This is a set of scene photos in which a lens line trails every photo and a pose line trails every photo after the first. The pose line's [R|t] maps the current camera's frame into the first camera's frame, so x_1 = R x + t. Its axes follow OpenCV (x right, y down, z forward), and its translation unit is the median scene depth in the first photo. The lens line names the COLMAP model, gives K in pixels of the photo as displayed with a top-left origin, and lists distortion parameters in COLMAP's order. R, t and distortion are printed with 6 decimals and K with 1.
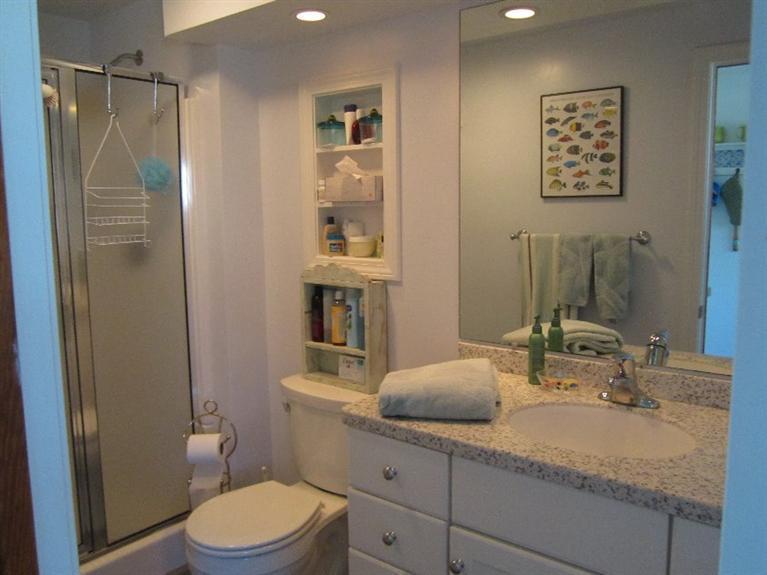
lens RADIAL K [[637.4, 0, 383.5], [0, 637.4, 287.5], [0, 0, 1]] dist [-0.035773, -0.000829]
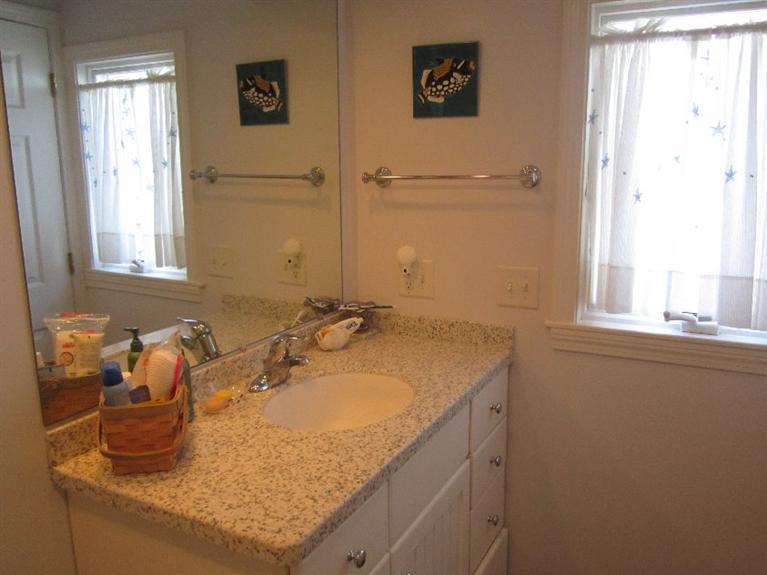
lens RADIAL K [[637.4, 0, 383.5], [0, 637.4, 287.5], [0, 0, 1]] dist [-0.035773, -0.000829]
pose [[-0.196279, -0.184158, 0.963099, -0.574802], [0.137340, 0.967360, 0.212962, -0.151728], [-0.970882, 0.174072, -0.164580, 0.909829]]
